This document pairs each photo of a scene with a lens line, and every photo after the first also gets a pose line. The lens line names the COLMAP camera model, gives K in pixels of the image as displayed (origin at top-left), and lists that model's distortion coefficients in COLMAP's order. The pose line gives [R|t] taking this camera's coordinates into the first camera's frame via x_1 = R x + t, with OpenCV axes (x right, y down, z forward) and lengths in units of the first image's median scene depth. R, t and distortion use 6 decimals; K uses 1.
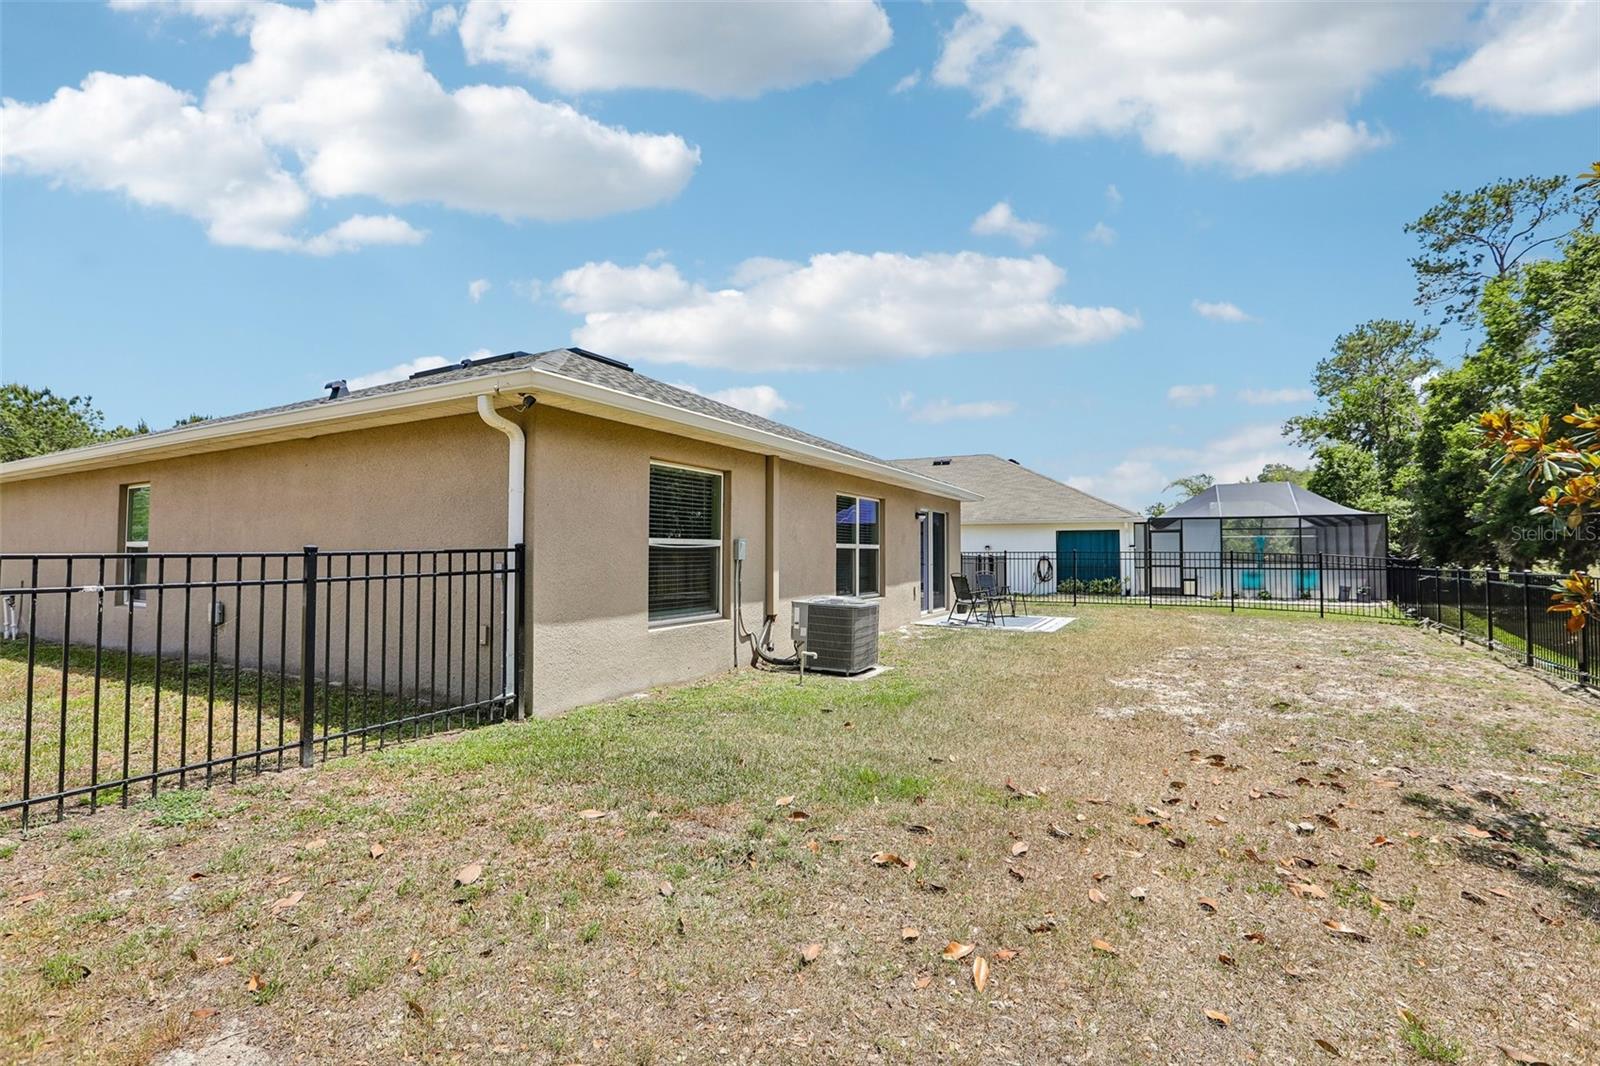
lens RADIAL K [[727.9, 0, 801.1], [0, 727.9, 529.7], [0, 0, 1]] dist [-0.052287, 0.018984]
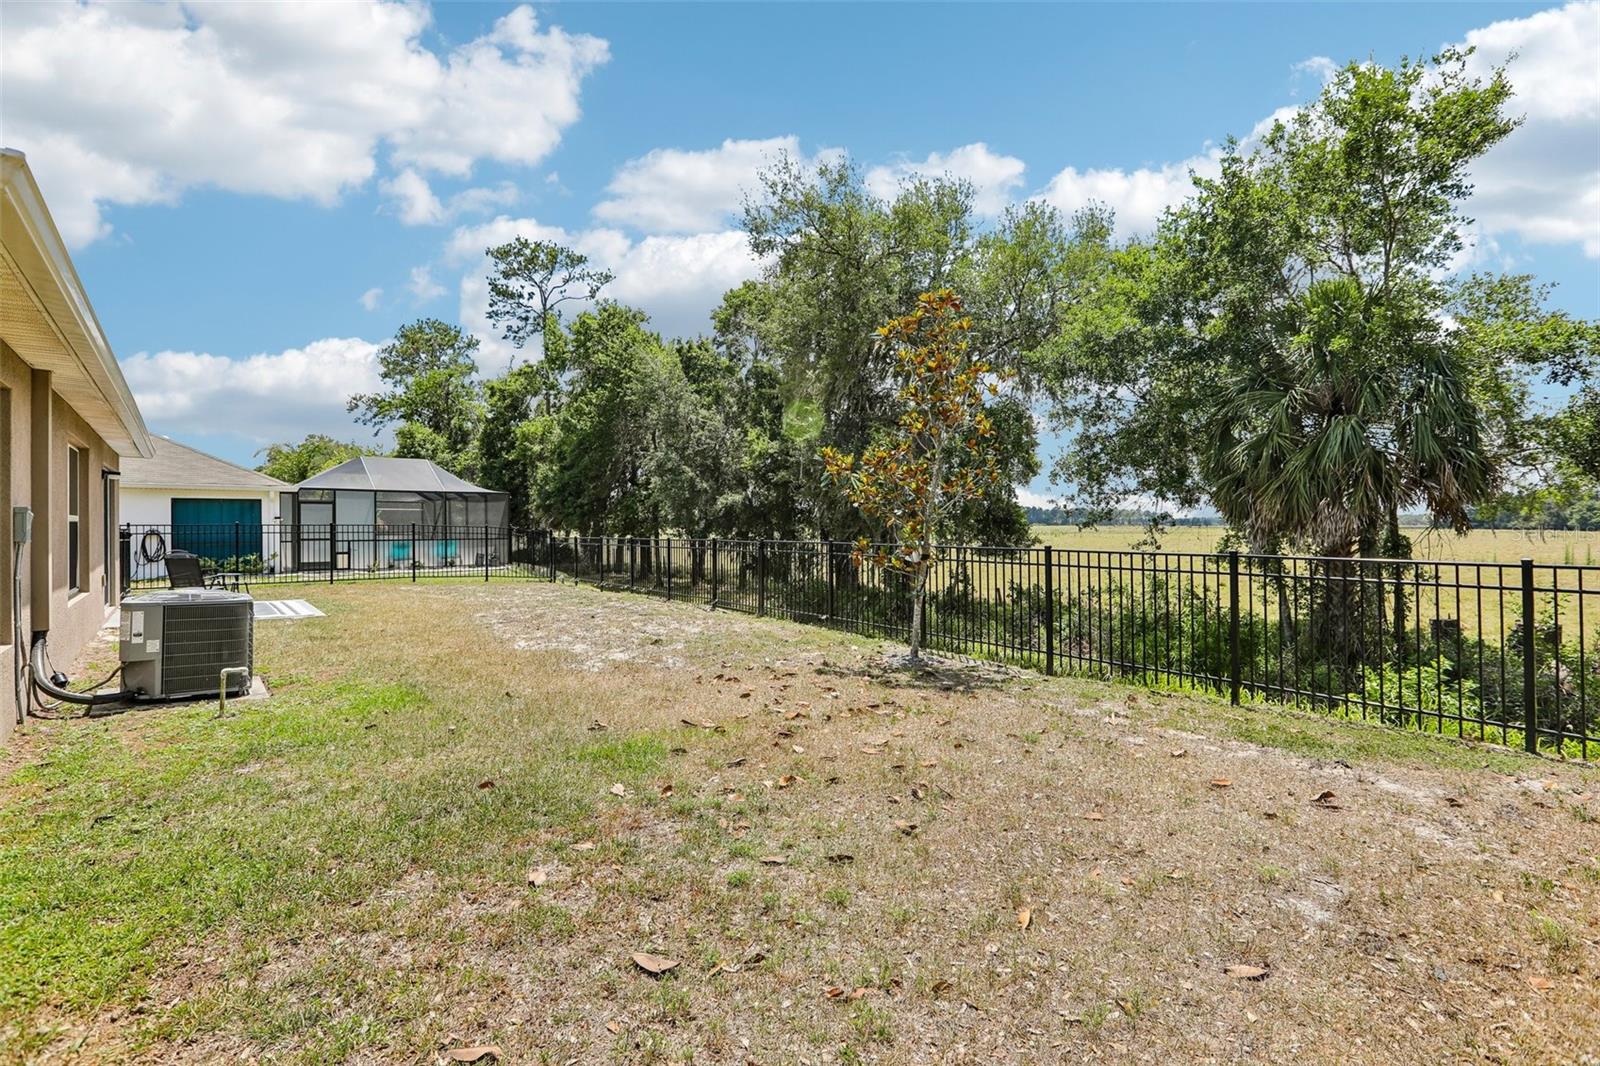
lens RADIAL K [[727.9, 0, 801.1], [0, 727.9, 529.7], [0, 0, 1]] dist [-0.052287, 0.018984]
pose [[0.377408, -0.009849, 0.925995, -0.108495], [-0.026435, 0.999421, 0.021404, 0.001050], [-0.925670, -0.032557, 0.376929, 0.058165]]
